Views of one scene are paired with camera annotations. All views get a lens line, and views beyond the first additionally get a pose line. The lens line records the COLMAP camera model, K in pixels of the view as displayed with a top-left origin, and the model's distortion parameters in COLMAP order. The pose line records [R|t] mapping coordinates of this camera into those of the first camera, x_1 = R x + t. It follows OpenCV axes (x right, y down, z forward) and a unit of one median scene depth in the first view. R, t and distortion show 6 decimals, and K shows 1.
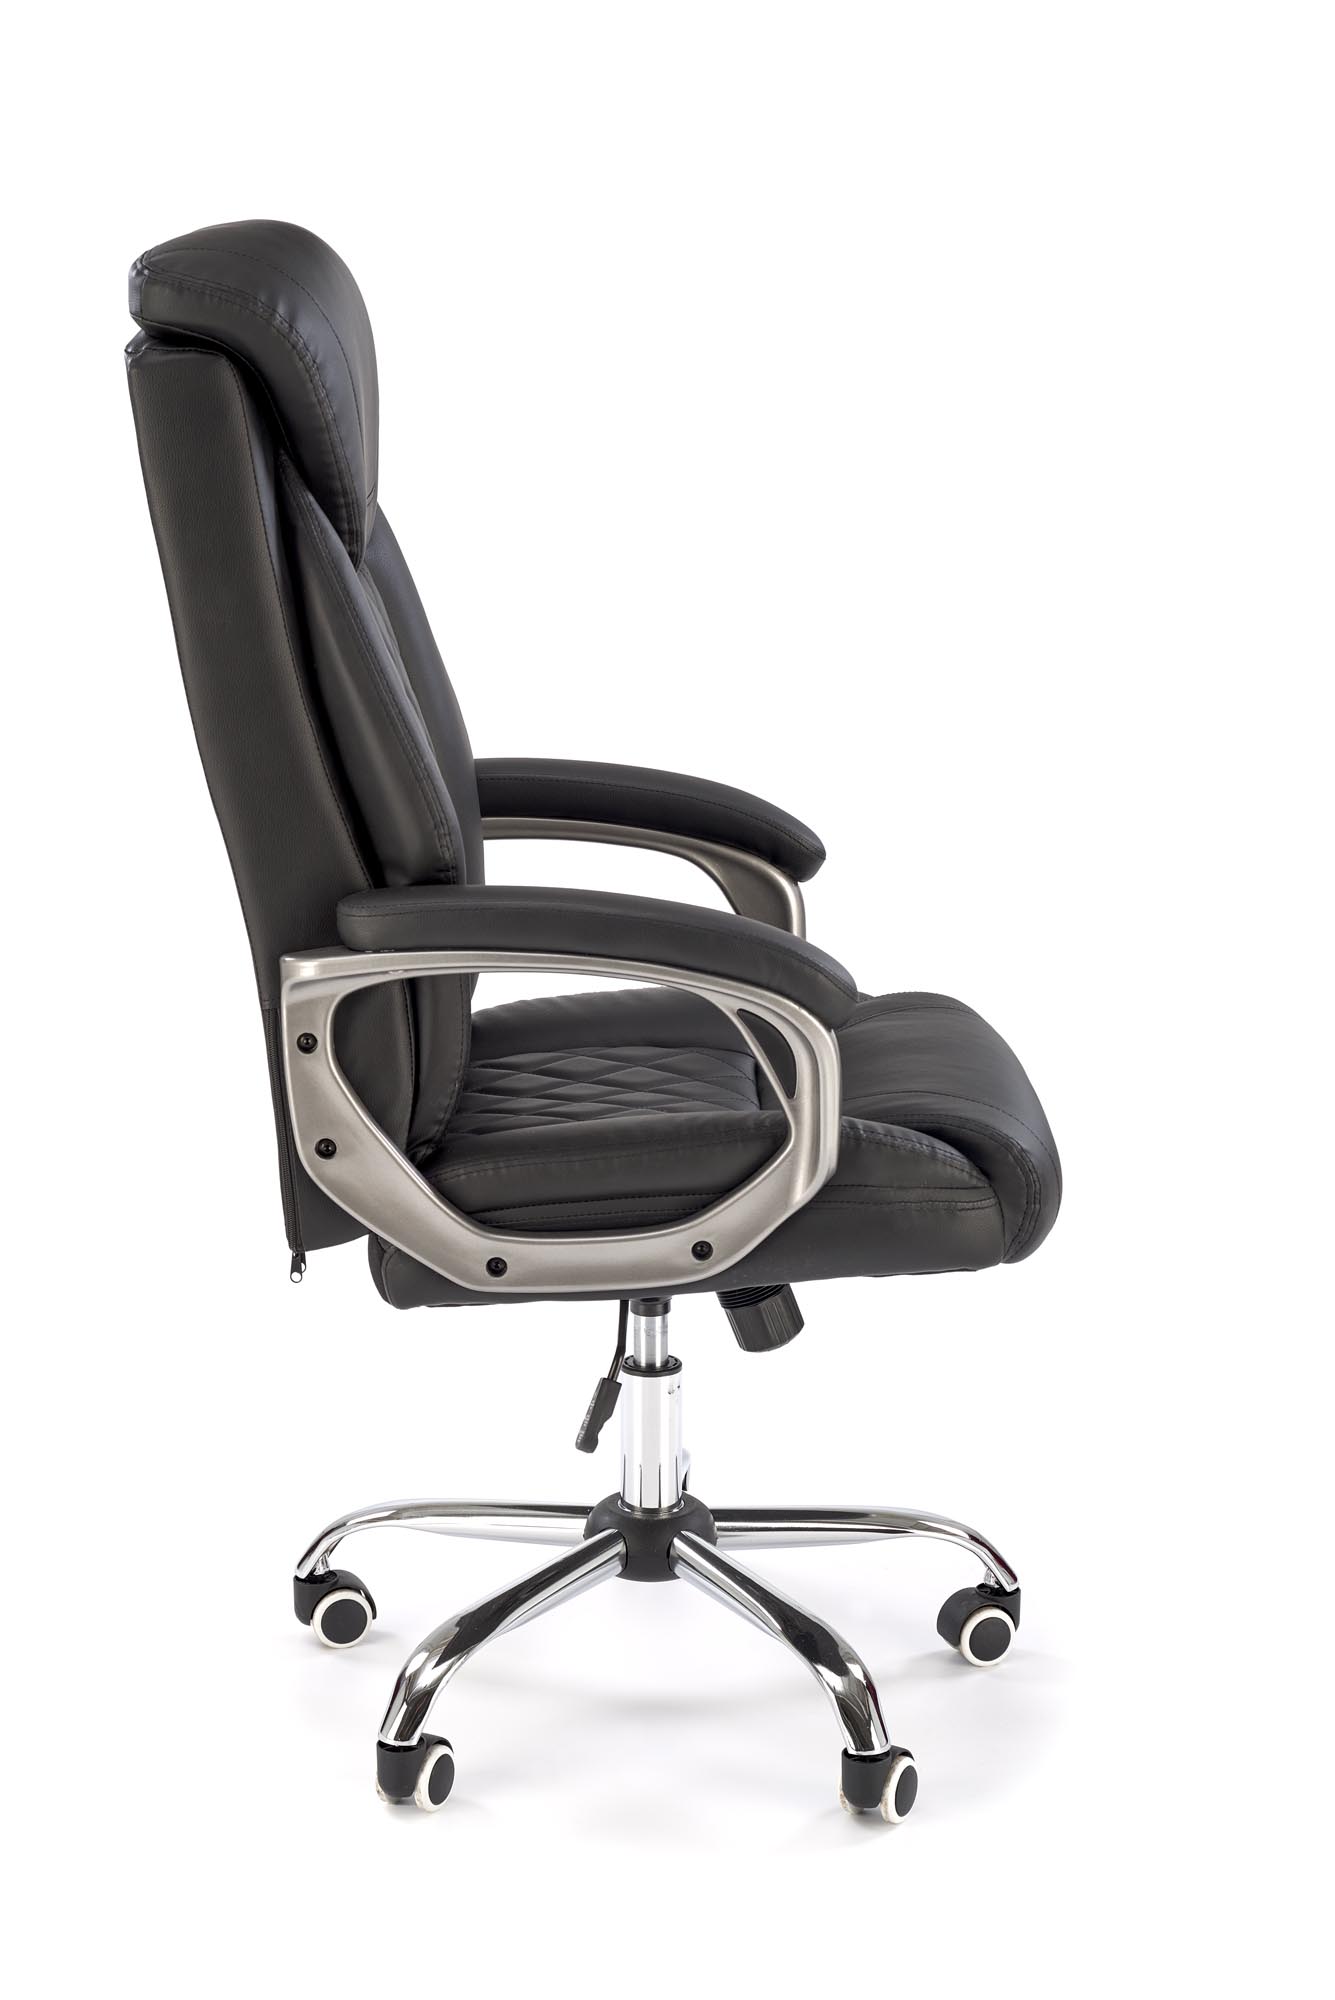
lens RADIAL K [[4100.1, 0, 667.5], [0, 4100.1, 1000.0], [0, 0, 1]] dist [-0.020905, -0.079534]
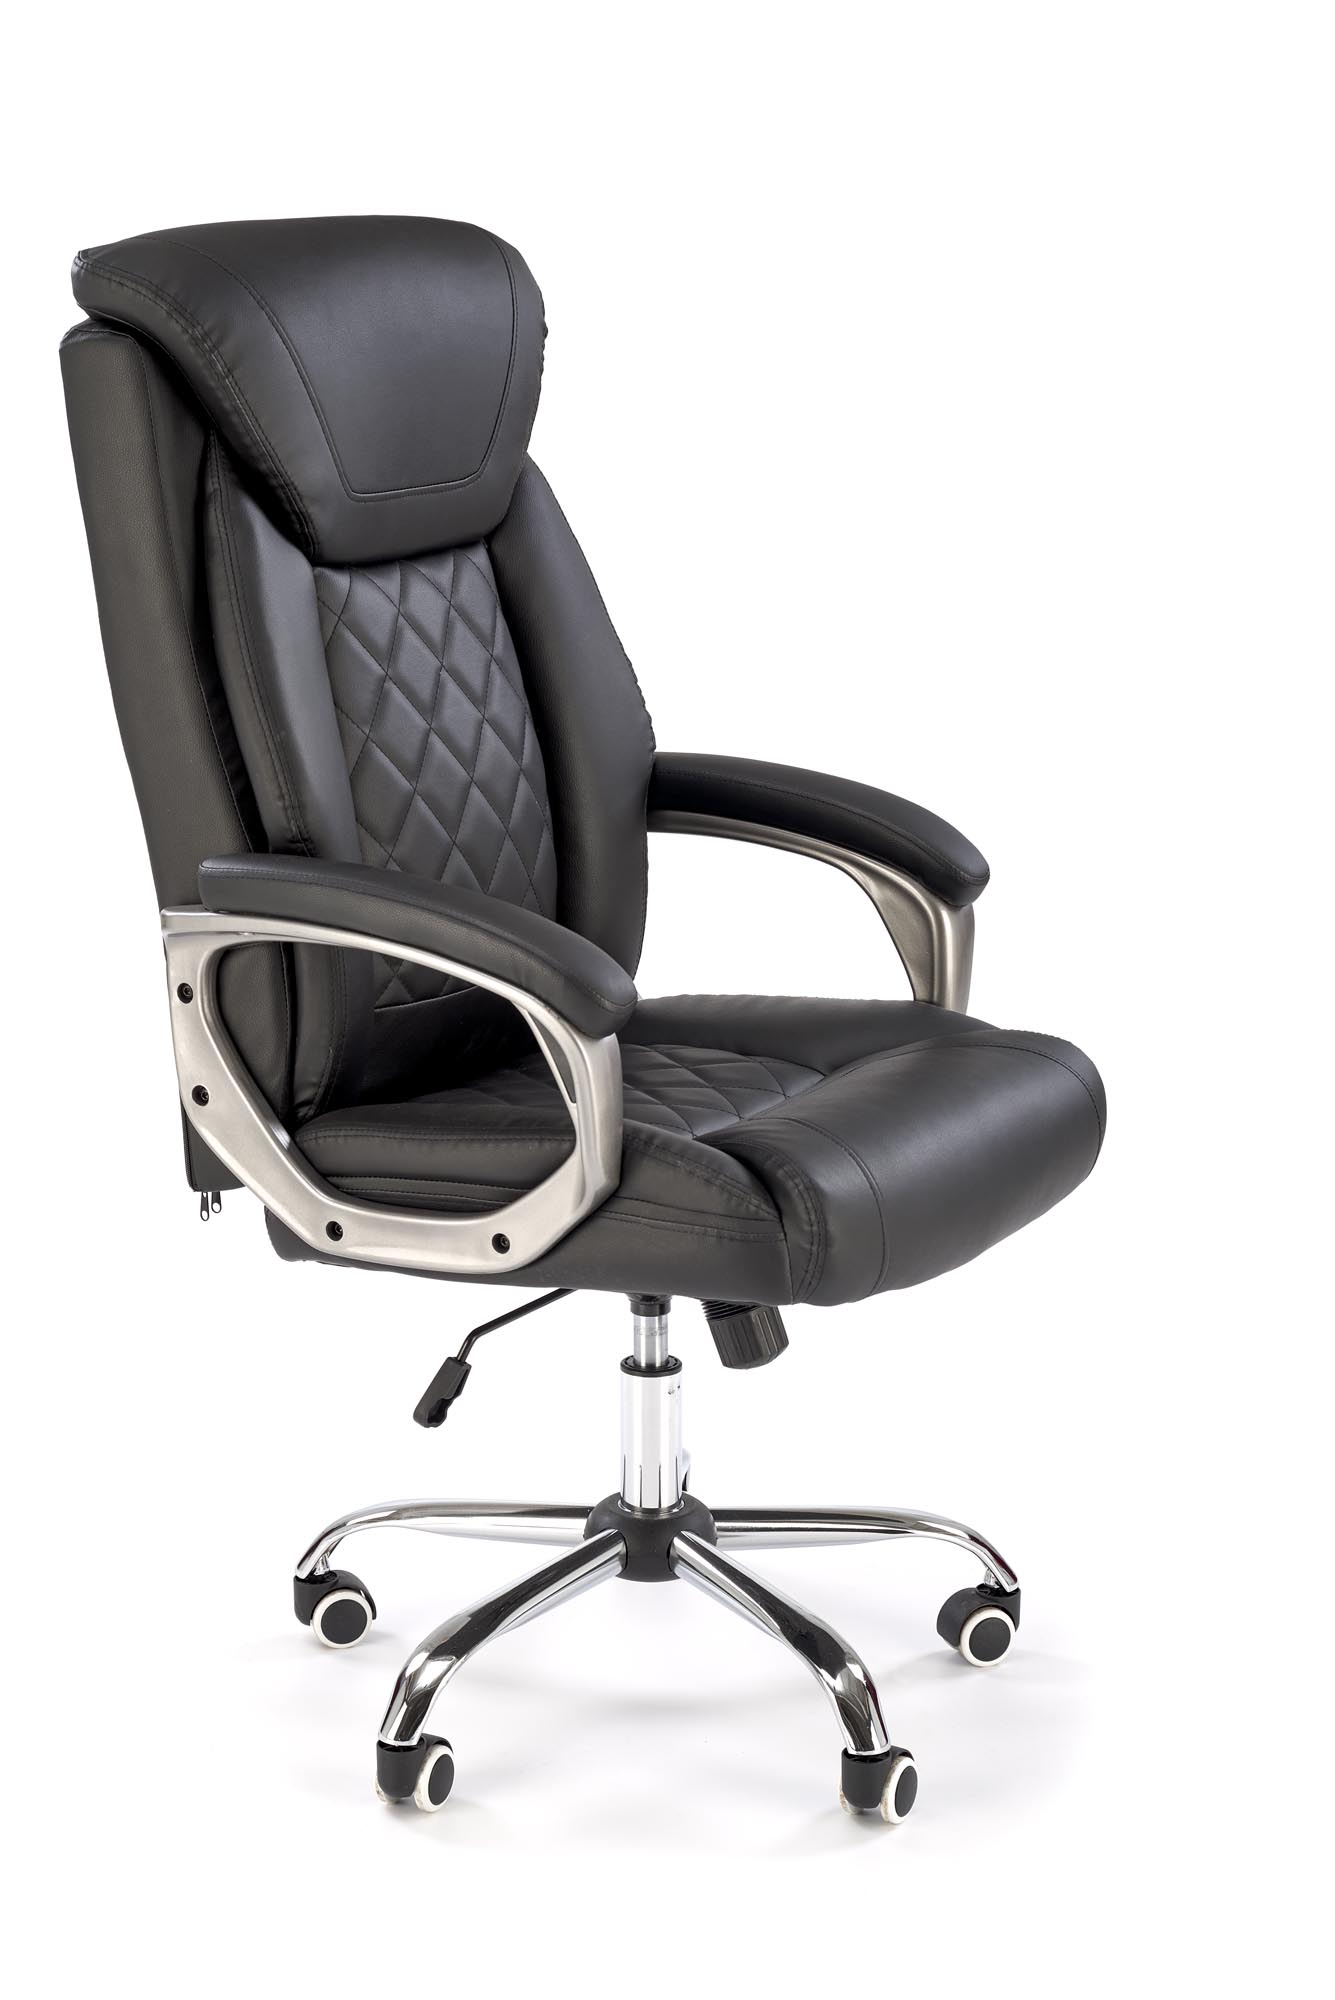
lens RADIAL K [[4100.1, 0, 667.5], [0, 4100.1, 1000.0], [0, 0, 1]] dist [-0.020905, -0.079534]
pose [[0.861182, 0.116327, -0.494807, 0.536081], [-0.114116, 0.992858, 0.034803, -0.038381], [0.495322, 0.026493, 0.868306, 0.138038]]
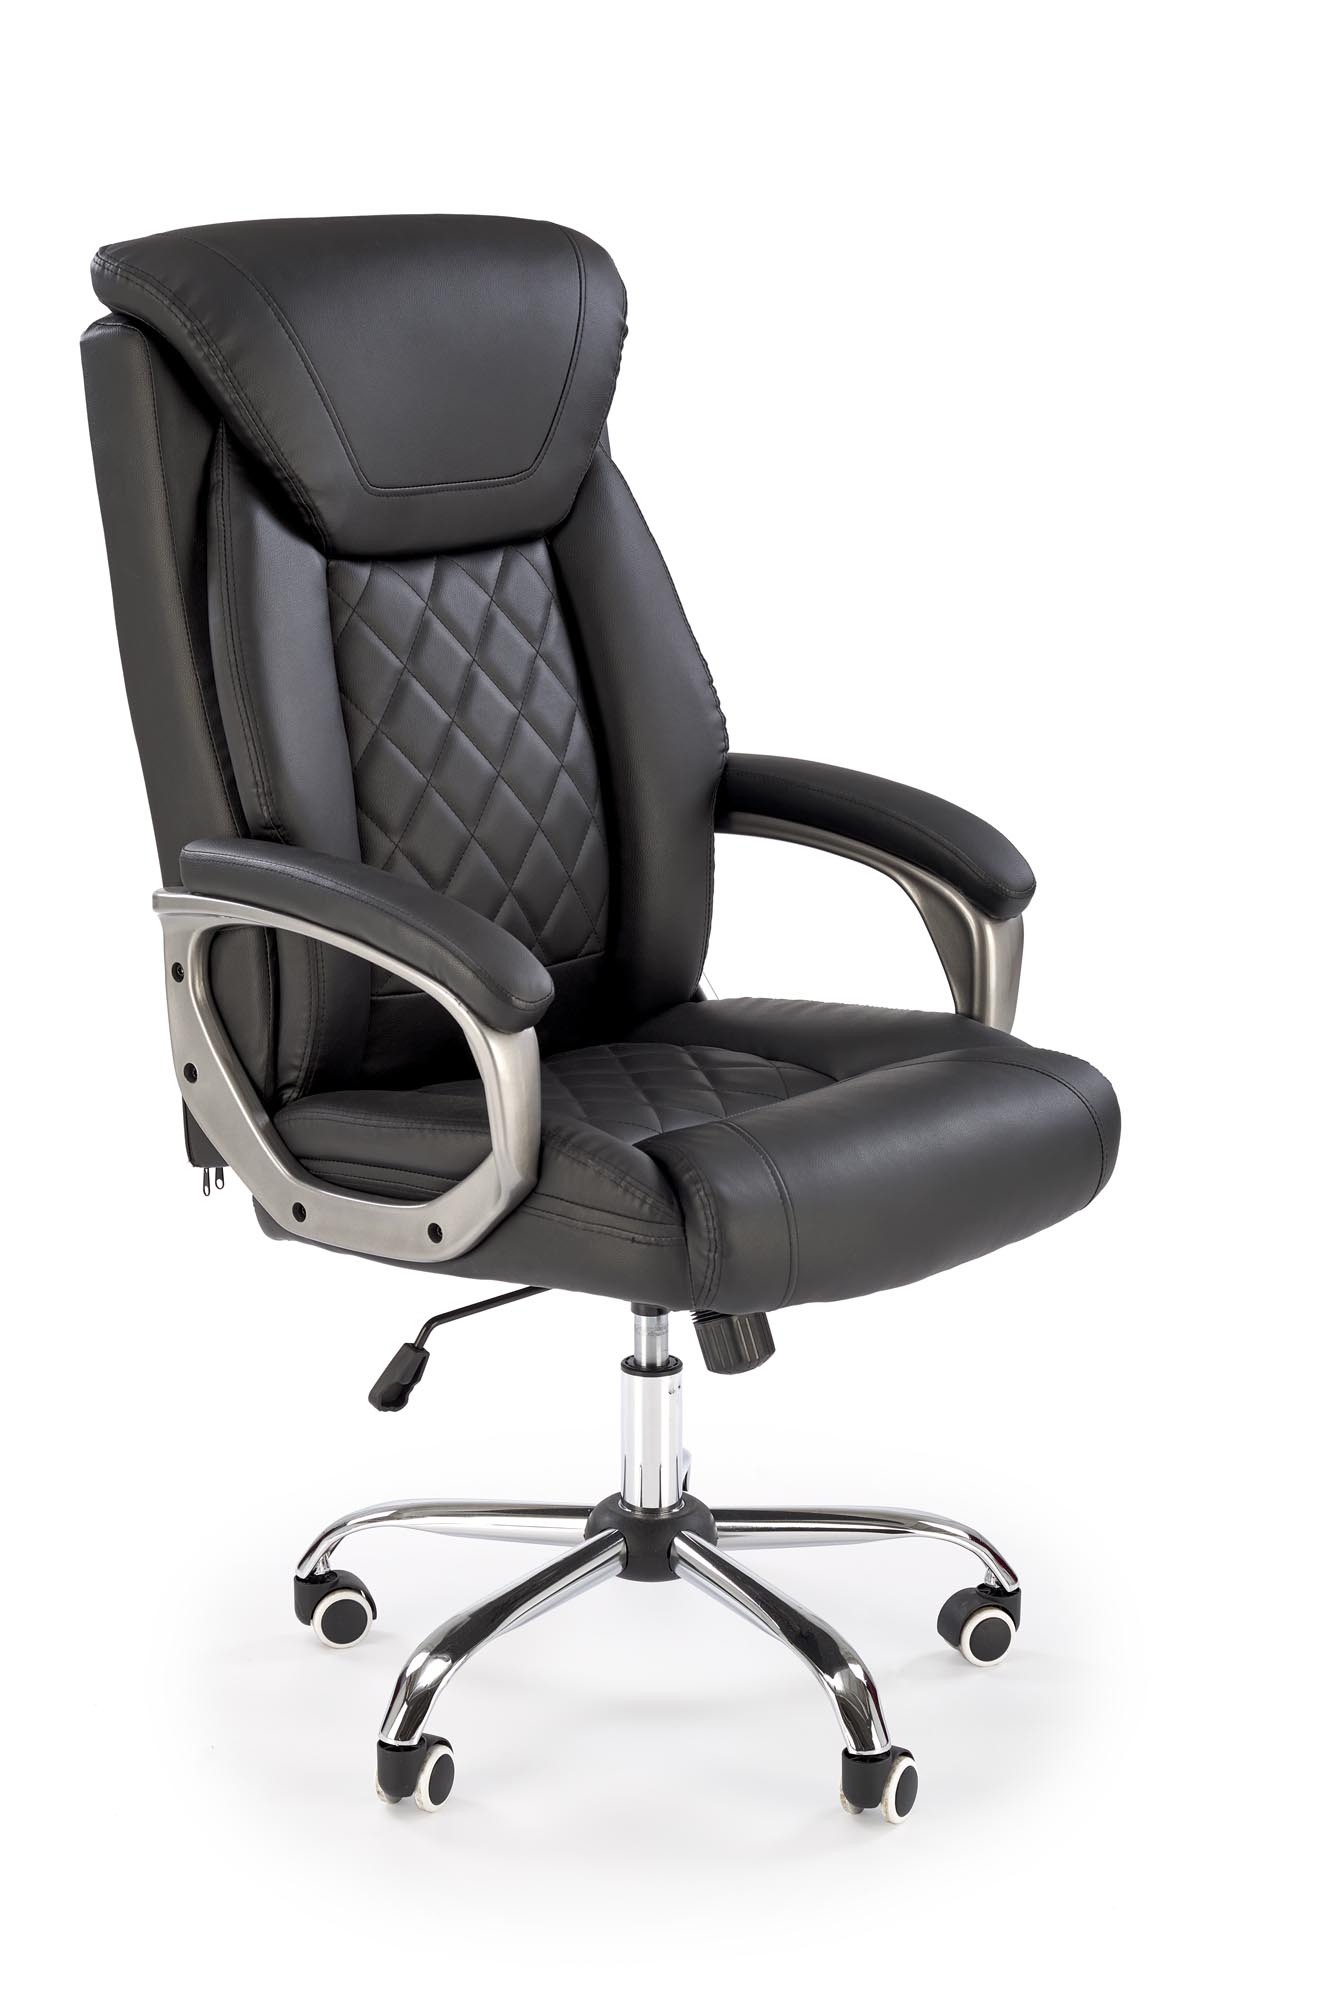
lens RADIAL K [[4100.1, 0, 667.5], [0, 4100.1, 1000.0], [0, 0, 1]] dist [-0.020905, -0.079534]
pose [[0.736892, 0.152296, -0.658632, 0.712470], [-0.148550, 0.986958, 0.062015, -0.067897], [0.659487, 0.052141, 0.749905, 0.267108]]
